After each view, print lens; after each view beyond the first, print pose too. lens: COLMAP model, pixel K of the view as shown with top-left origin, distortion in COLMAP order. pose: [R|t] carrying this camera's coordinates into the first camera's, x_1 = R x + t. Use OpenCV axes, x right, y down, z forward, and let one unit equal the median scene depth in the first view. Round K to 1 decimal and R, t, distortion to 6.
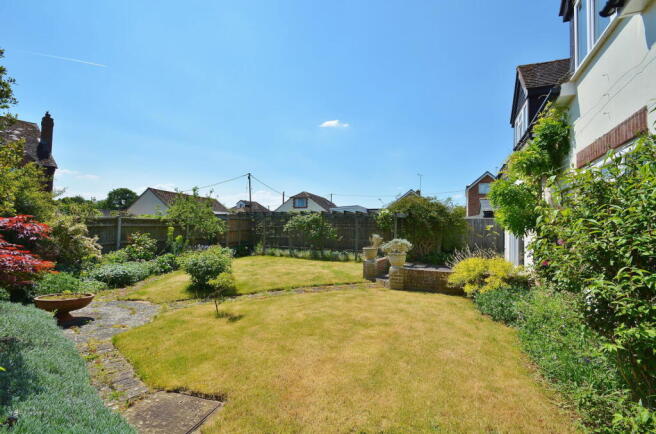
lens RADIAL K [[300.5, 0, 328.0], [0, 300.5, 217.0], [0, 0, 1]] dist [0.000508, 0.000064]
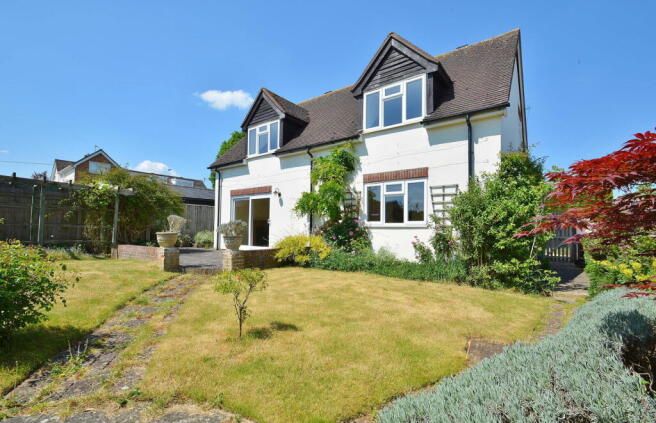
lens RADIAL K [[301.5, 0, 328.0], [0, 301.5, 211.5], [0, 0, 1]] dist [0.000692, 0.000034]
pose [[0.225667, 0.038893, 0.973428, -0.973835], [-0.061035, 0.997804, -0.025717, 0.074424], [-0.972291, -0.053610, 0.227546, 0.732403]]
